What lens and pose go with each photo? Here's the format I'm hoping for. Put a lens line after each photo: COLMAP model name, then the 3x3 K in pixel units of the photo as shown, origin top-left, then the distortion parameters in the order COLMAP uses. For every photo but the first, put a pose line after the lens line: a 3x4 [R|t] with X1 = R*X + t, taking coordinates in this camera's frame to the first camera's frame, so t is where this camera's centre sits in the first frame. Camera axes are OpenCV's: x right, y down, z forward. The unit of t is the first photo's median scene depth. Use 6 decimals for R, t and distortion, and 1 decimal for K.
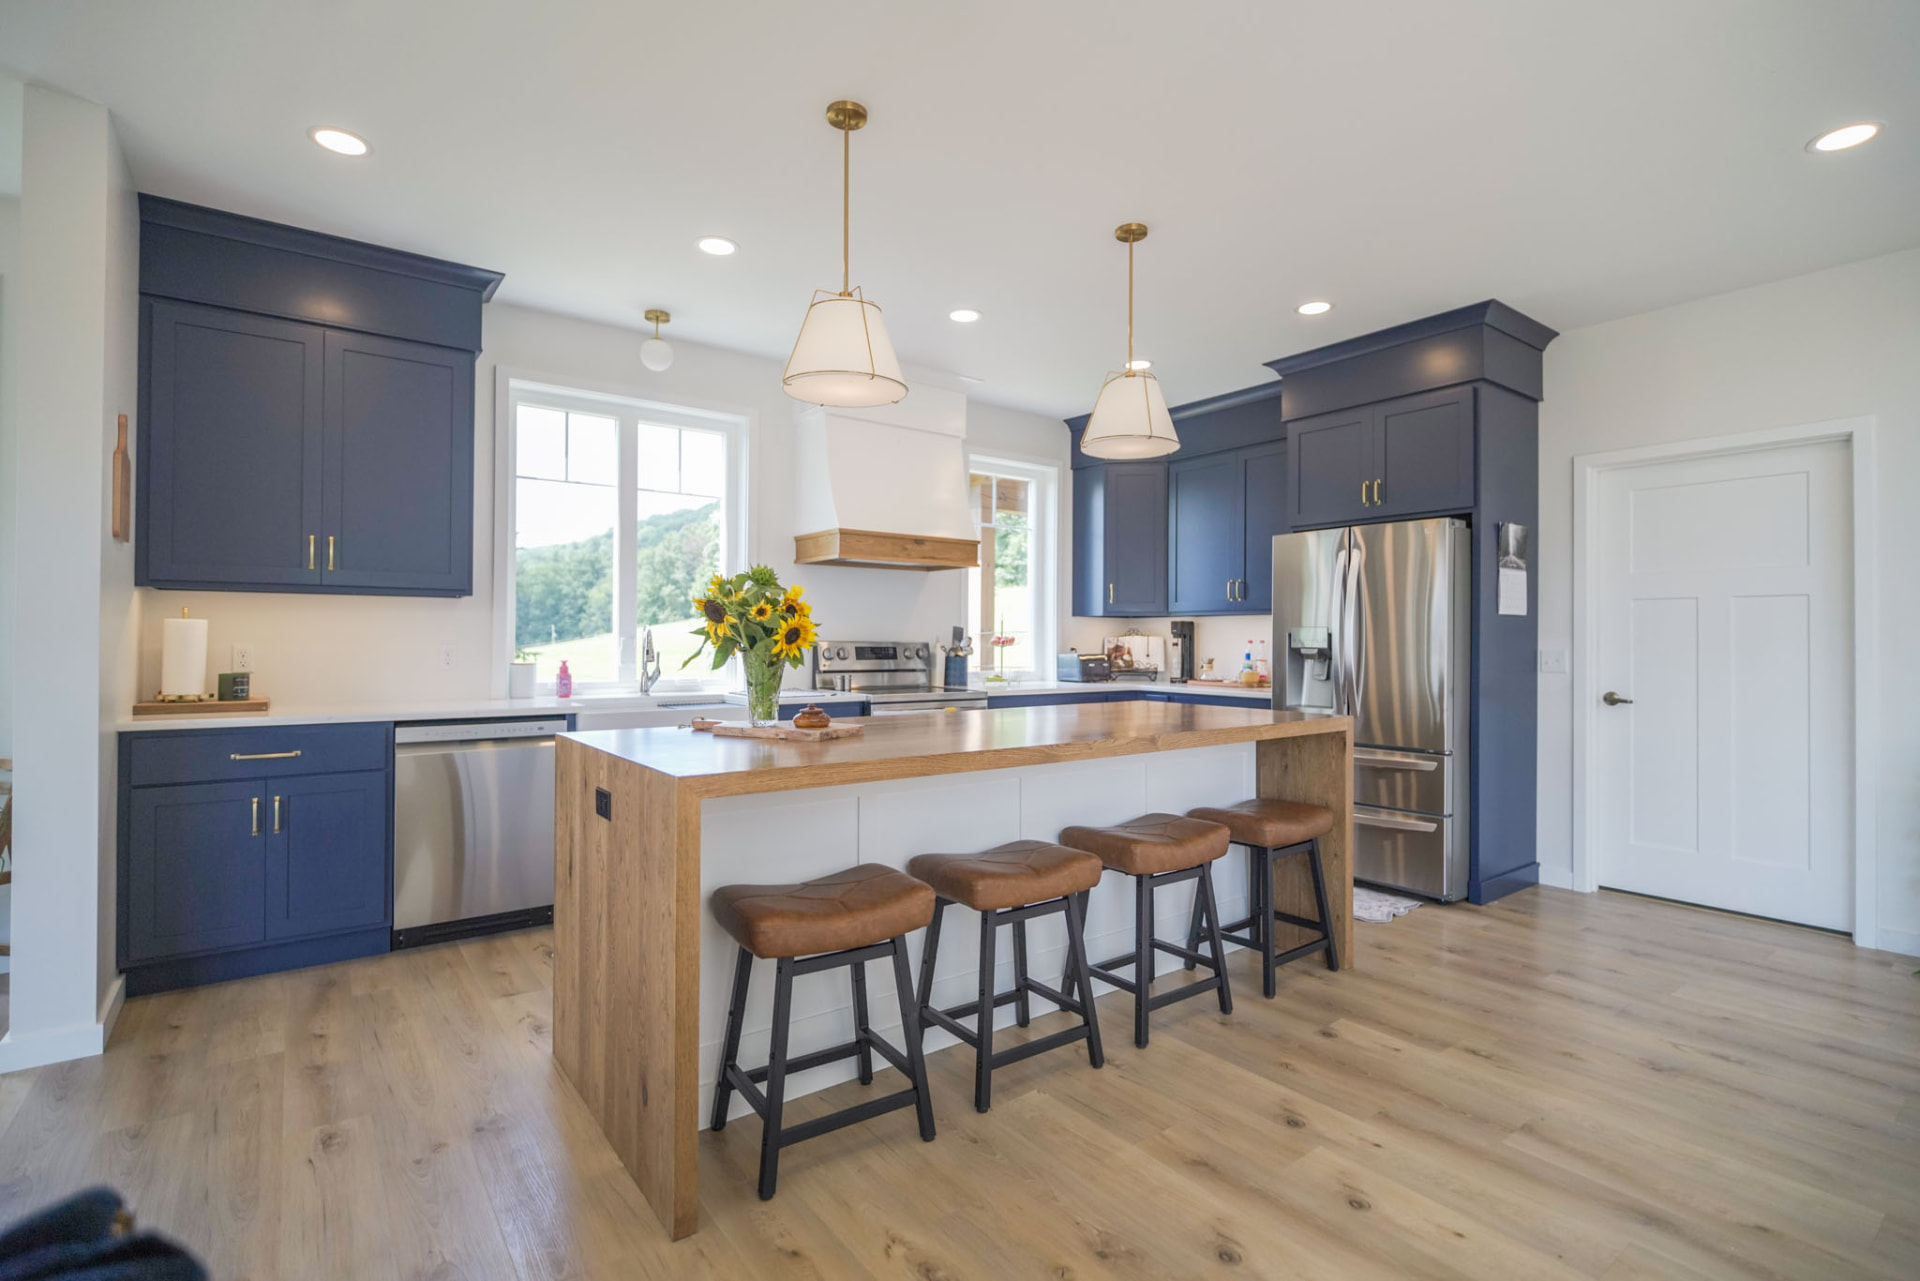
lens RADIAL K [[902.3, 0, 965.8], [0, 902.3, 648.1], [0, 0, 1]] dist [0.001843, -0.000347]
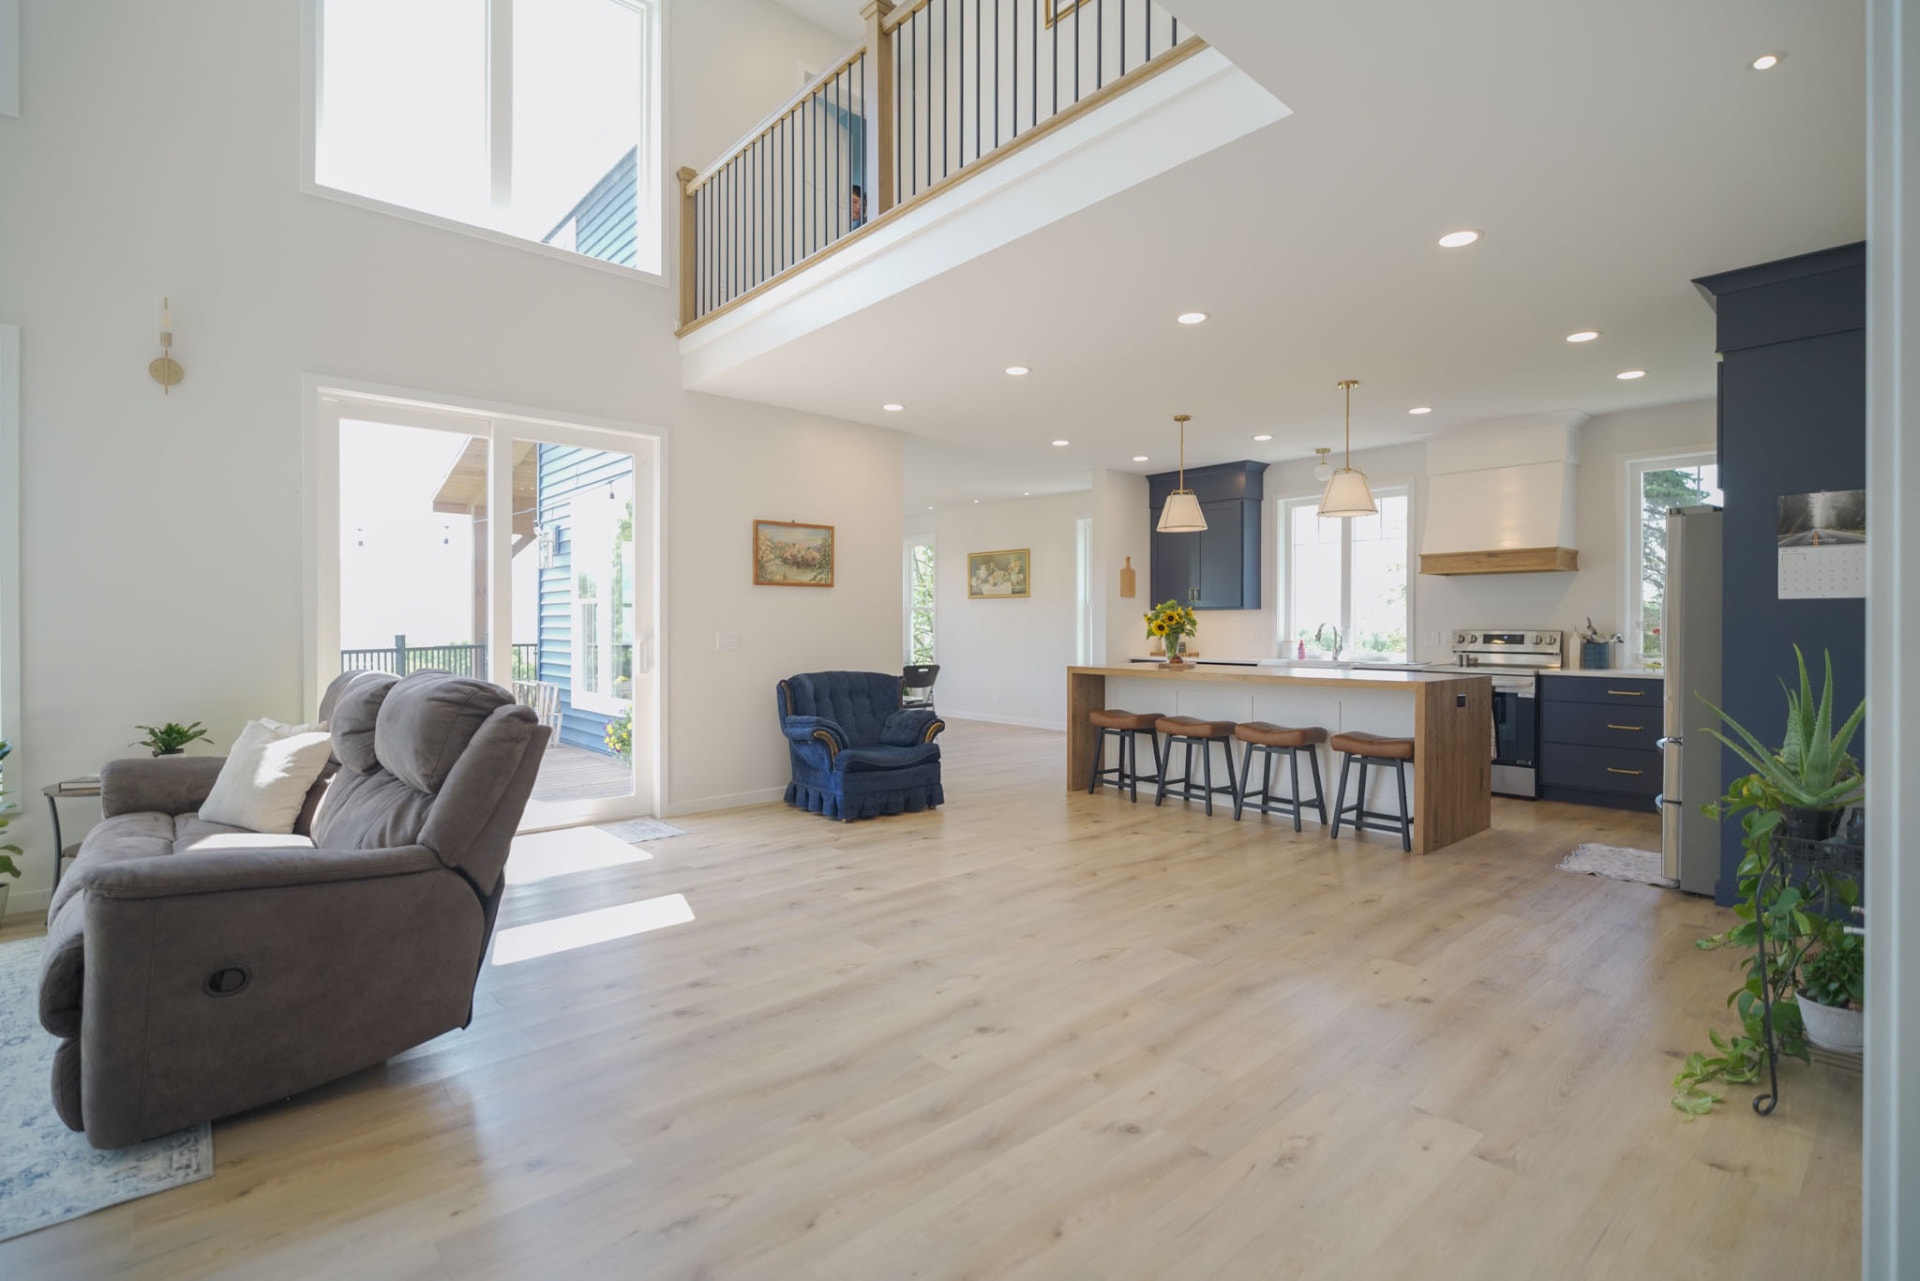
lens RADIAL K [[902.3, 0, 963.3], [0, 902.3, 629.3], [0, 0, 1]] dist [0.001843, -0.000347]
pose [[0.102737, -0.000927, -0.994708, 1.372384], [-0.008226, 0.999965, -0.001782, 0.001178], [0.994675, 0.008365, 0.102725, 0.088331]]
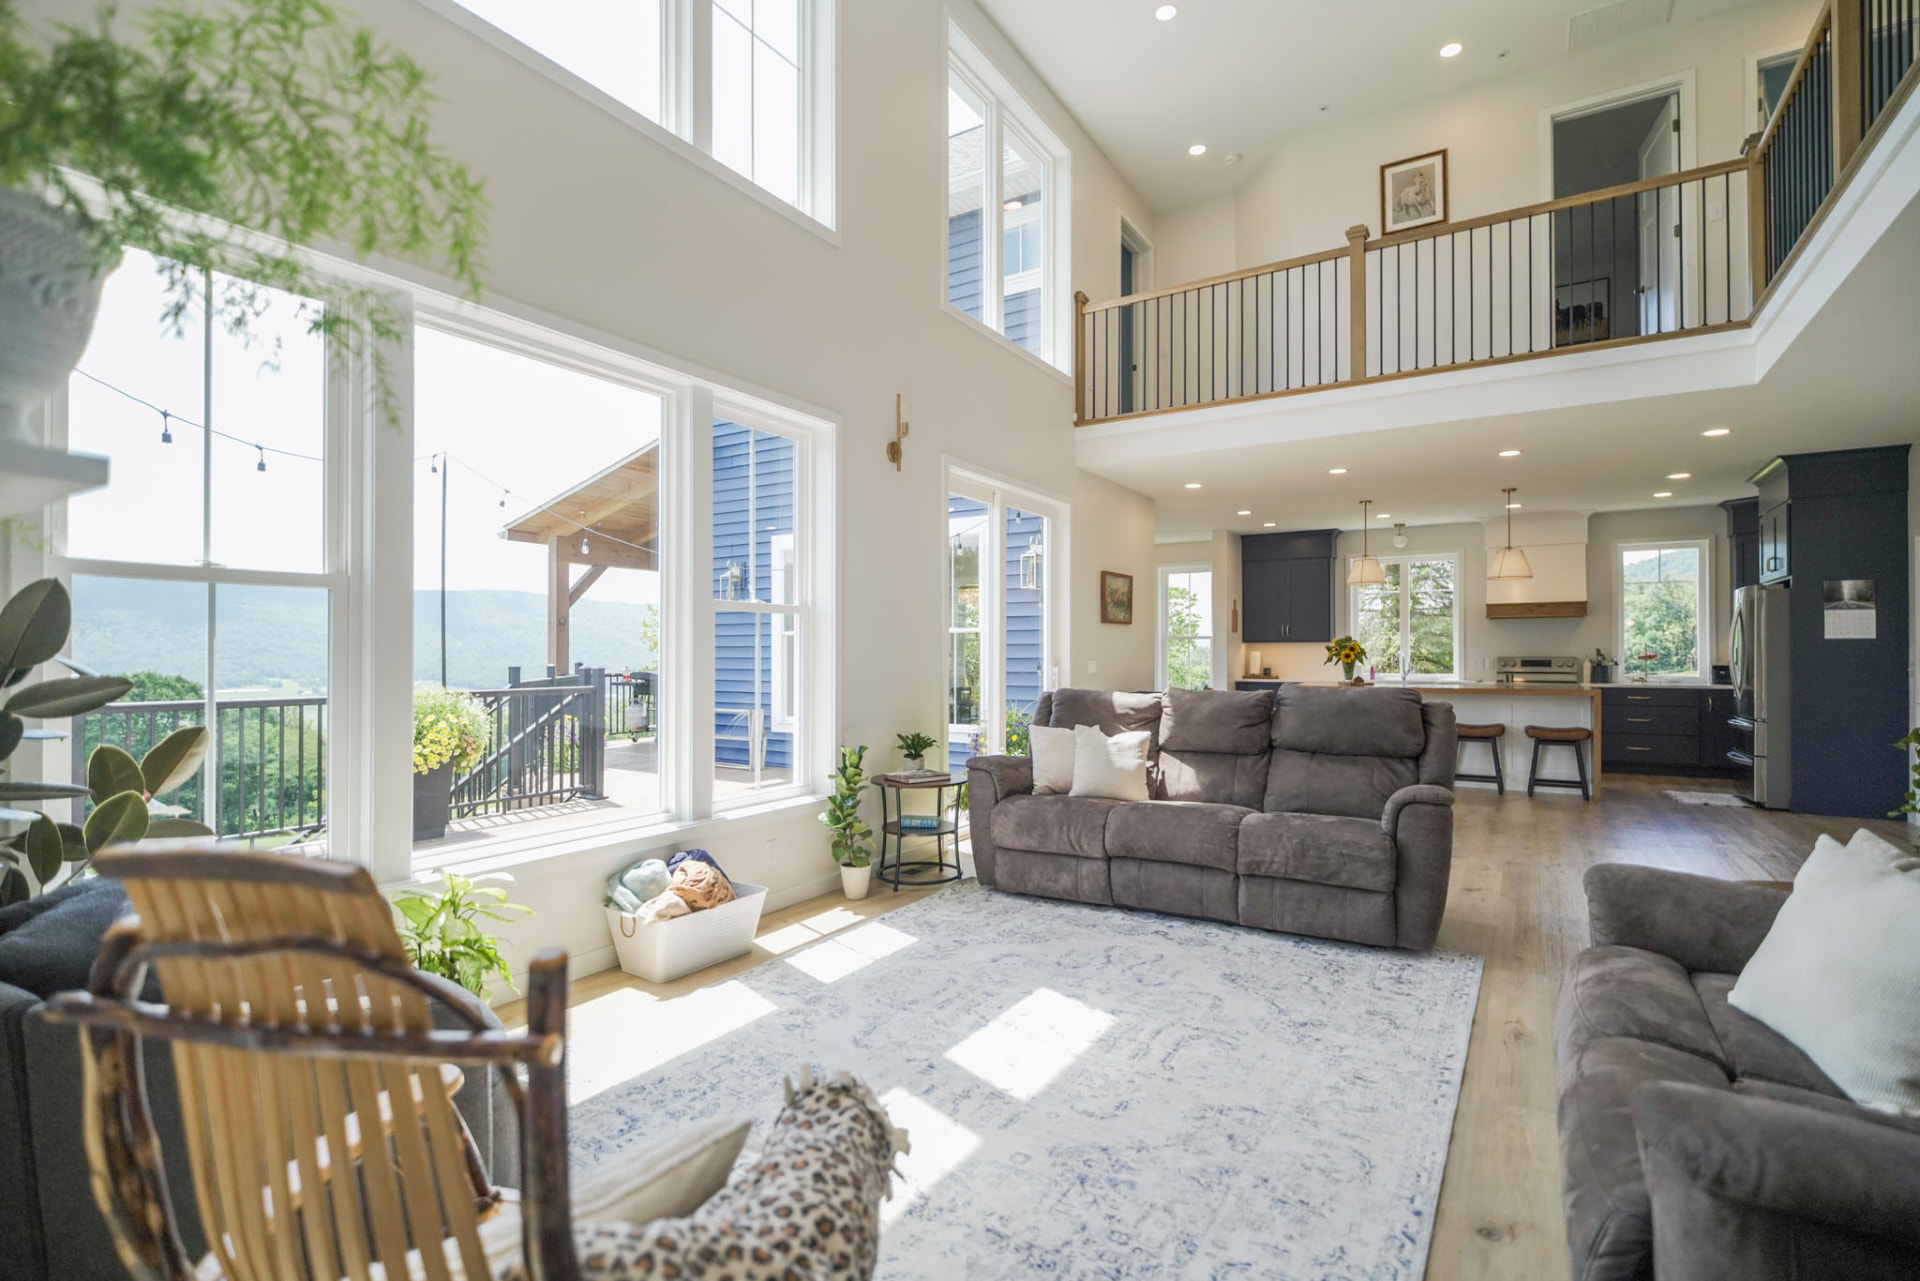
lens RADIAL K [[902.3, 0, 969.9], [0, 902.3, 647.9], [0, 0, 1]] dist [0.001843, -0.000347]
pose [[0.368651, -0.013615, -0.929468, 1.489099], [-0.004639, 0.999853, -0.016486, 0.012286], [0.929556, 0.010389, 0.368533, -0.987544]]
